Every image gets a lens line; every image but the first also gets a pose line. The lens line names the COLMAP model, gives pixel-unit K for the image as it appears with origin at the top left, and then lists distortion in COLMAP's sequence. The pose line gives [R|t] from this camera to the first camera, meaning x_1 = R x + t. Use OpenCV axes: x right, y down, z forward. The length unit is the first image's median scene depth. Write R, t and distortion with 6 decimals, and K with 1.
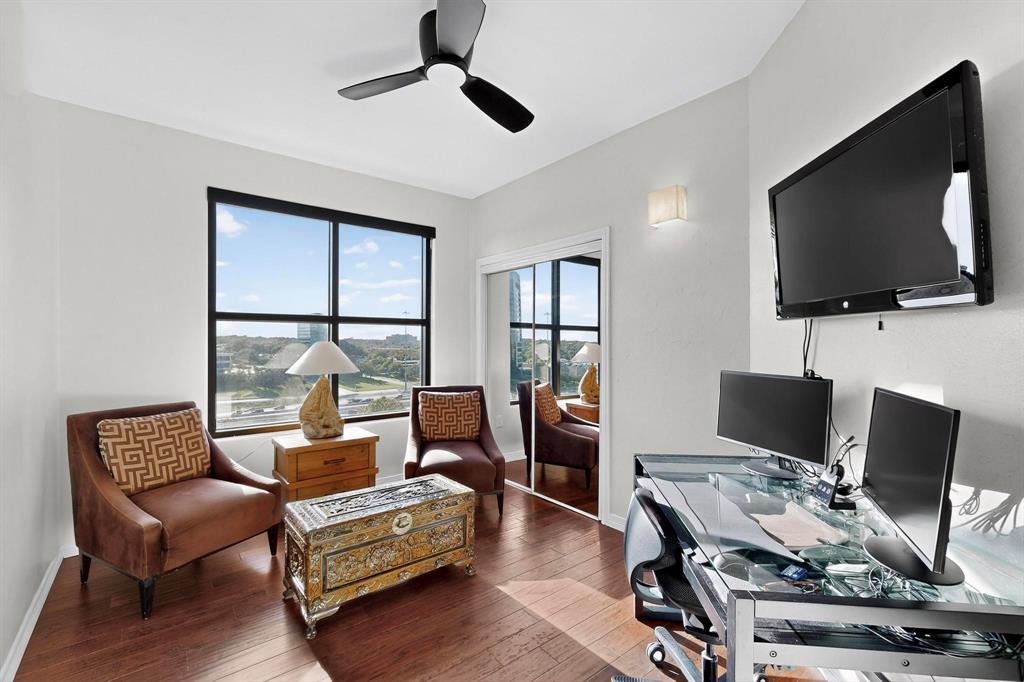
lens RADIAL K [[450.5, 0, 509.0], [0, 450.5, 341.0], [0, 0, 1]] dist [-0.000131, -0.000084]
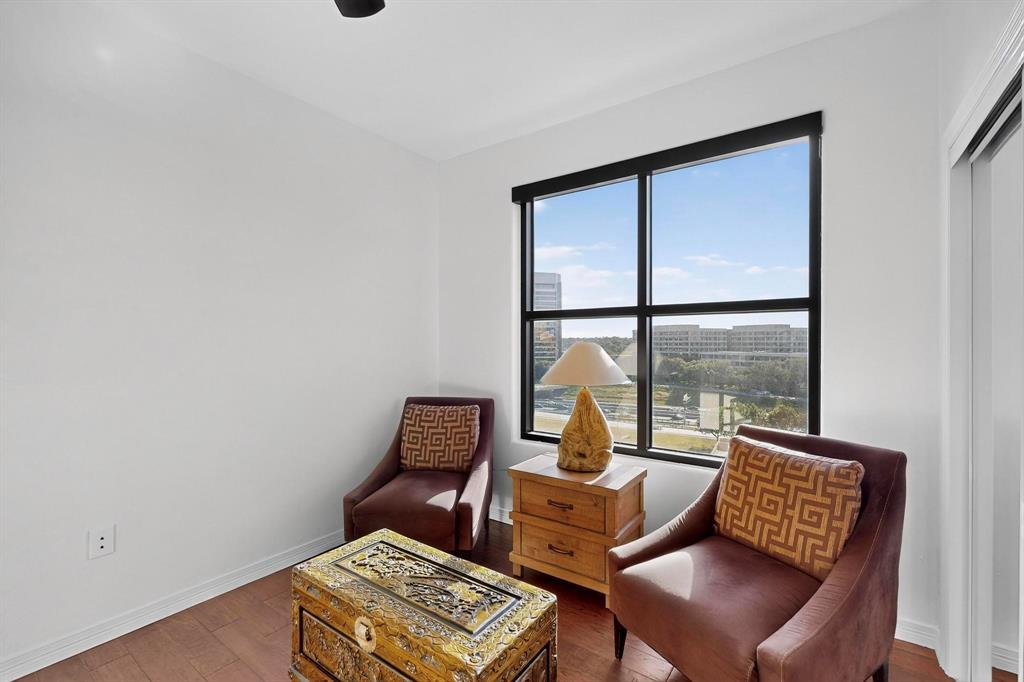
lens RADIAL K [[450.5, 0, 509.0], [0, 450.5, 338.2], [0, 0, 1]] dist [-0.000131, -0.000084]
pose [[0.258317, -0.002298, -0.966057, 0.346177], [0.006715, 0.999977, -0.000583, -0.005963], [0.966037, -0.006337, 0.258327, 0.836520]]
